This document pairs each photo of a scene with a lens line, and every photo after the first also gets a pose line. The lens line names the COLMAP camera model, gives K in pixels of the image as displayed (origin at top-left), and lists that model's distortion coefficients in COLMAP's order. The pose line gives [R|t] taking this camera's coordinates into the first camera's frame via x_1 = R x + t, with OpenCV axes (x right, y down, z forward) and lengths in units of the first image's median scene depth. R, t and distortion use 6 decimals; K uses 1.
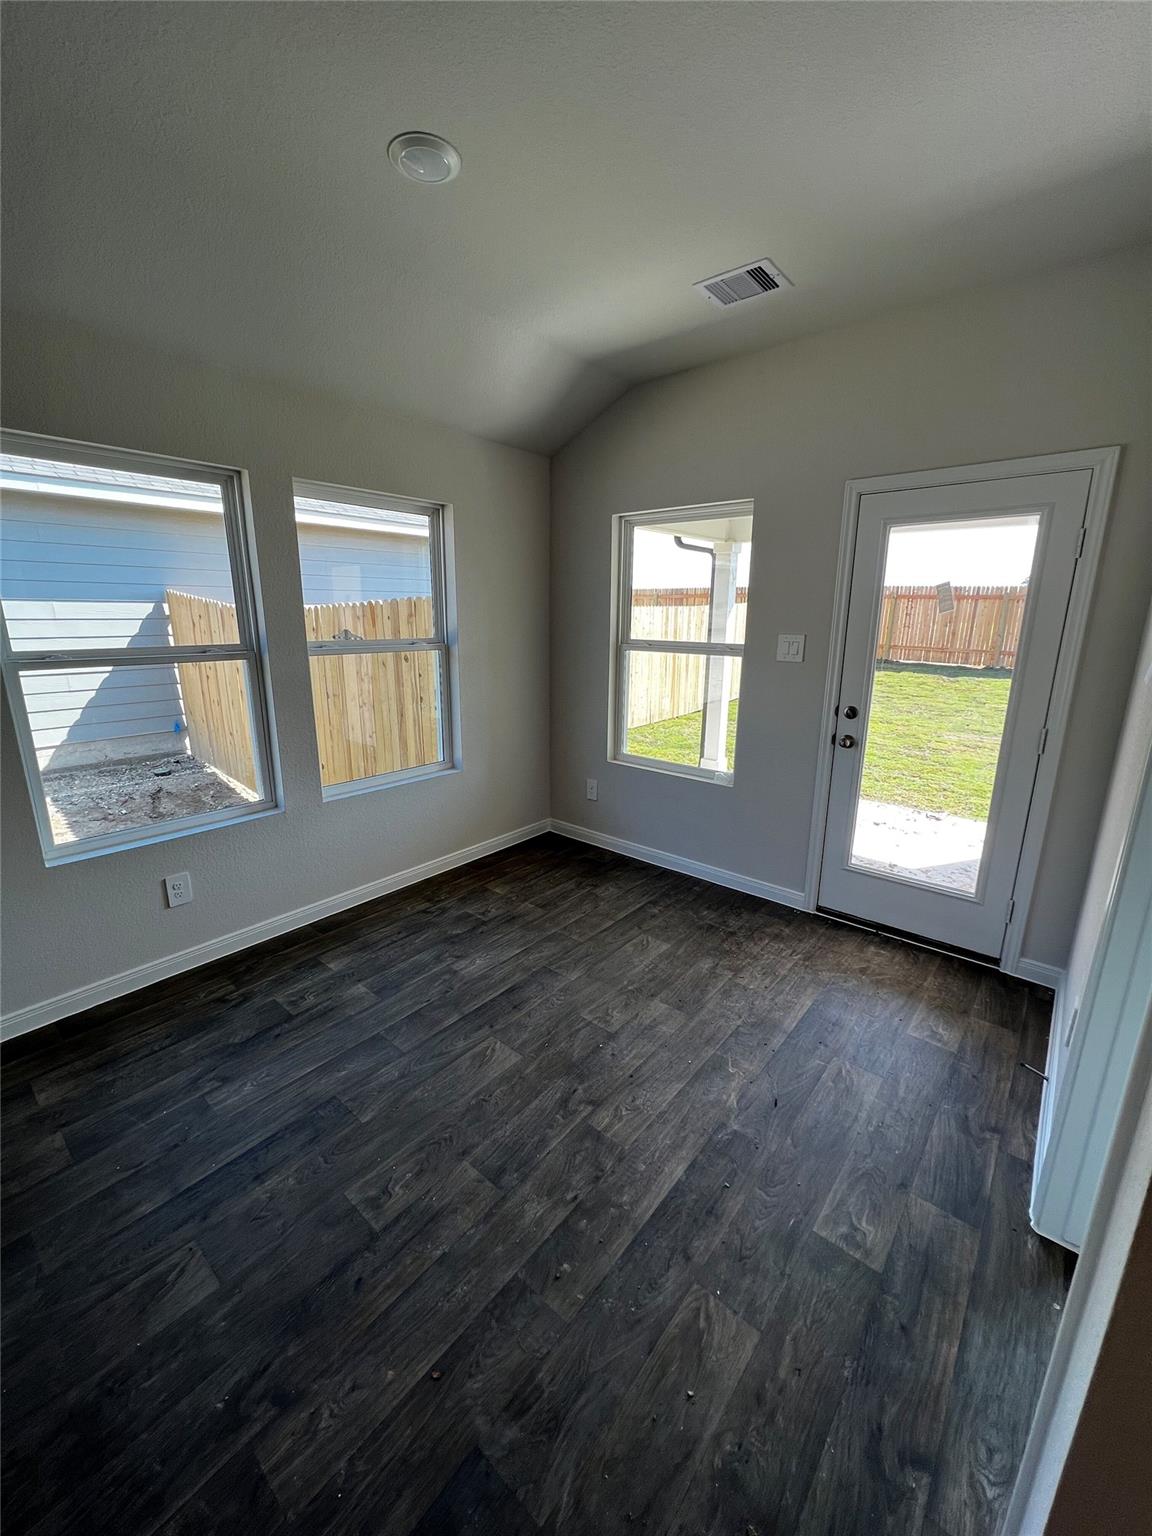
lens RADIAL K [[614.3, 0, 573.9], [0, 614.3, 768.2], [0, 0, 1]] dist [0.004257, 0.000471]
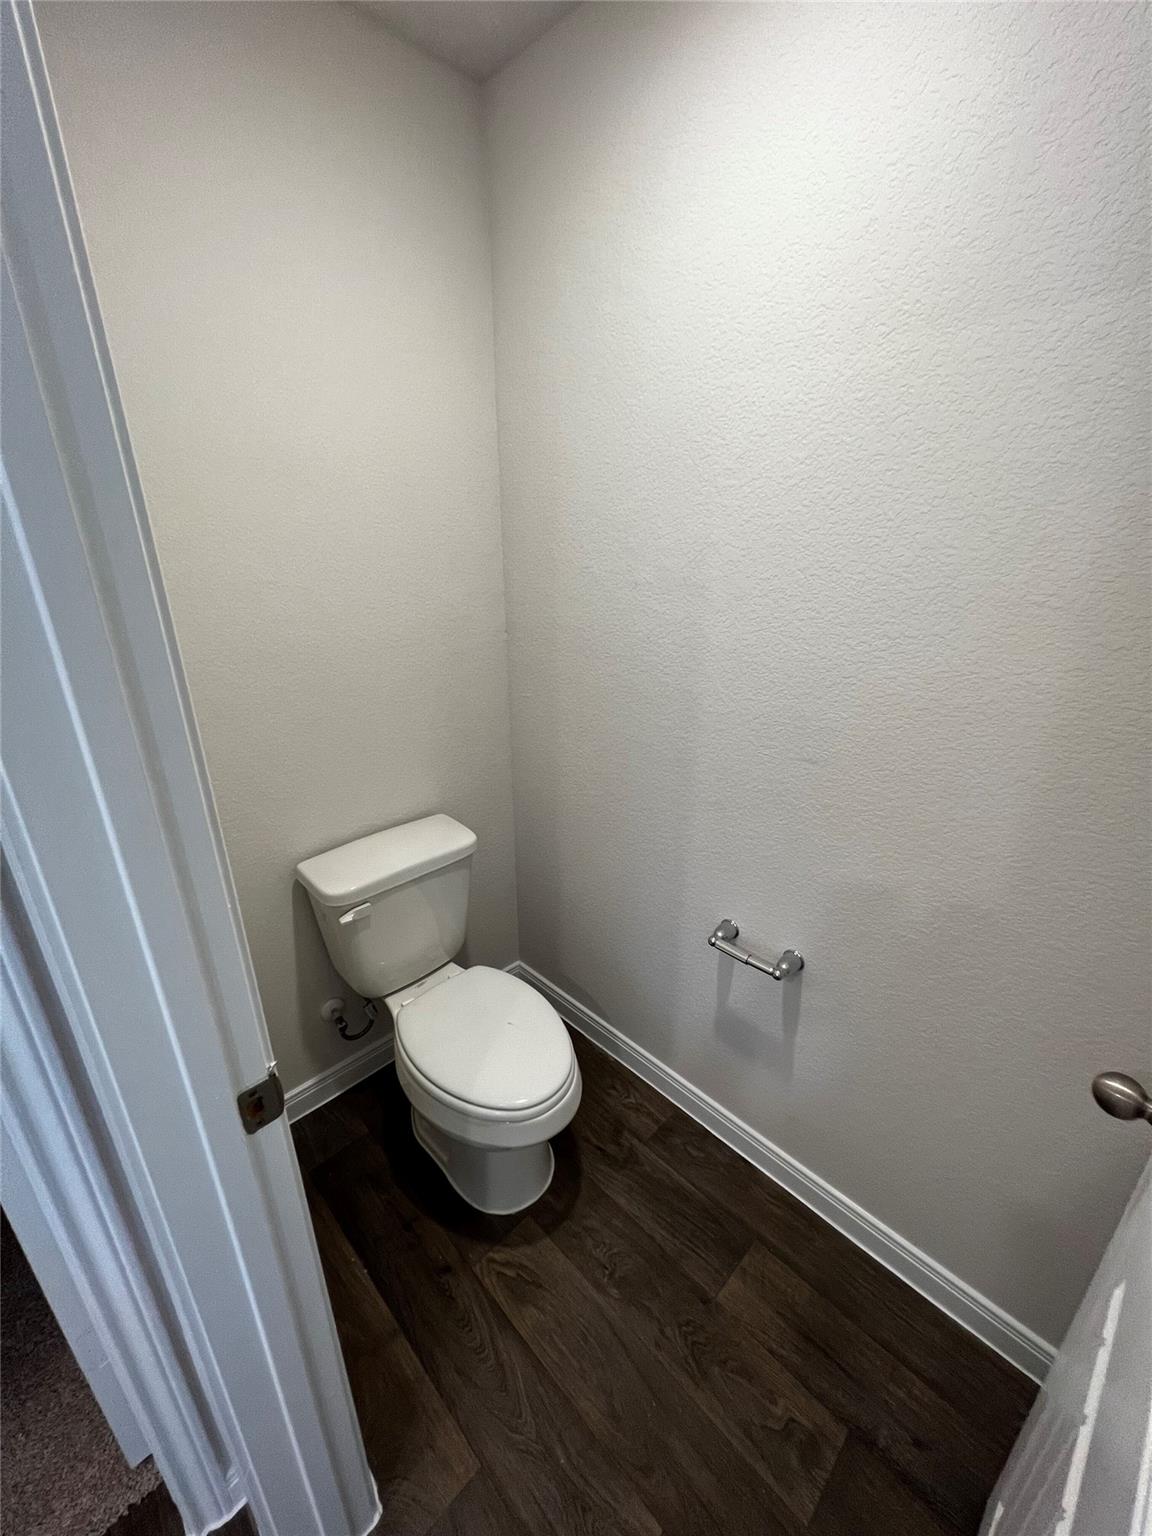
lens RADIAL K [[613.3, 0, 572.1], [0, 613.3, 762.2], [0, 0, 1]] dist [0.000791, 0.000565]
pose [[0.100212, -0.360693, 0.927285, -0.636168], [0.250888, 0.911022, 0.327254, -0.231817], [-0.962815, 0.199850, 0.181788, 0.889703]]
